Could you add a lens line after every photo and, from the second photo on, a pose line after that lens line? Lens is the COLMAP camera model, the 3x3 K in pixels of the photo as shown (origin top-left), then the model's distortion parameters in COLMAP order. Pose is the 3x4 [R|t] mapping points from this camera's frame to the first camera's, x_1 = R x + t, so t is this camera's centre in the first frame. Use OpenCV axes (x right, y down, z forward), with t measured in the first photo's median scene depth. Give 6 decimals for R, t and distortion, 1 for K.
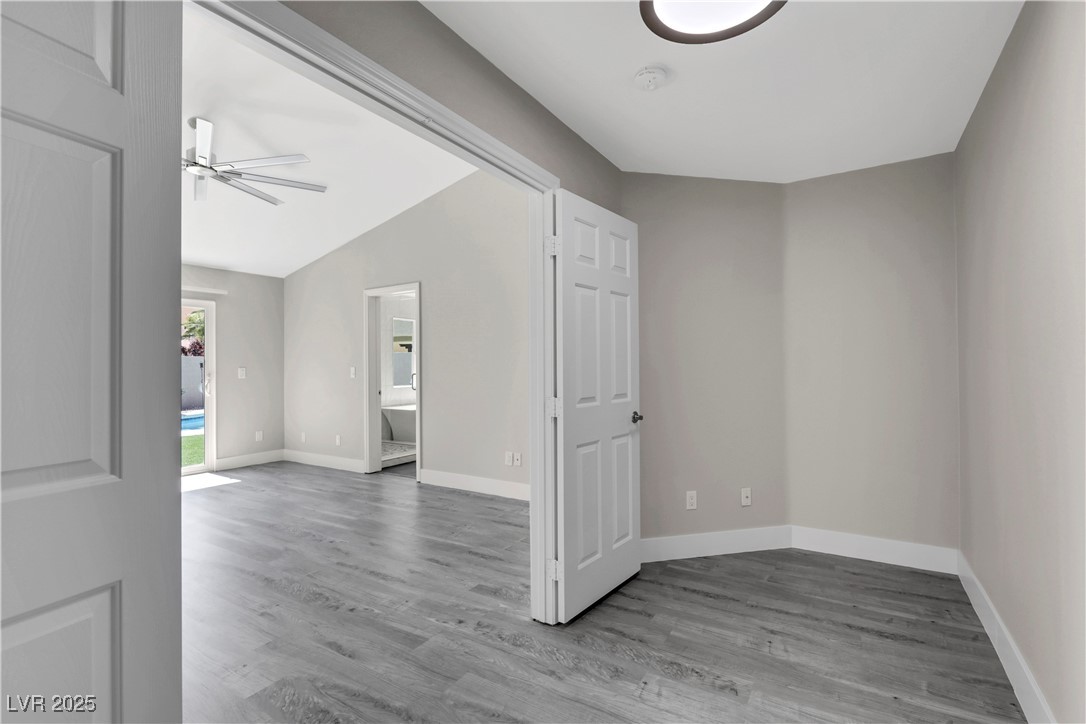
lens RADIAL K [[496.0, 0, 543.4], [0, 496.0, 364.1], [0, 0, 1]] dist [-0.004003, -0.000220]
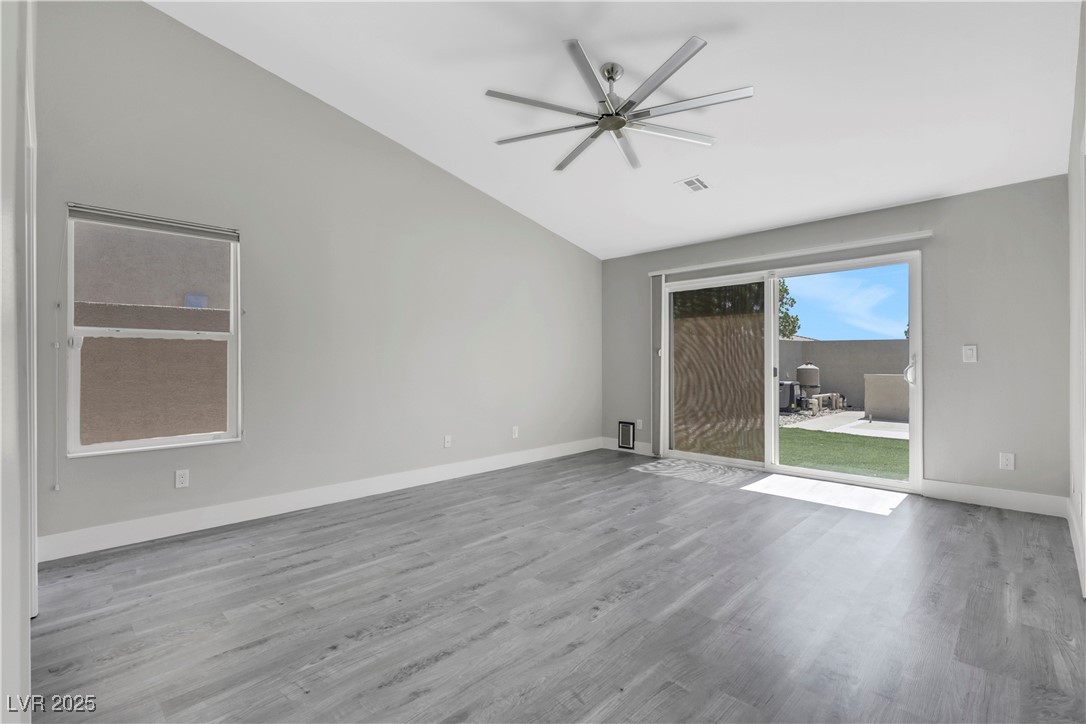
lens RADIAL K [[496.0, 0, 543.9], [0, 496.0, 362.8], [0, 0, 1]] dist [-0.004003, -0.000220]
pose [[-0.218698, 0.005326, -0.975778, 0.226820], [0.009249, 0.999951, 0.003385, 0.042996], [0.975749, -0.008285, -0.218737, 1.168983]]
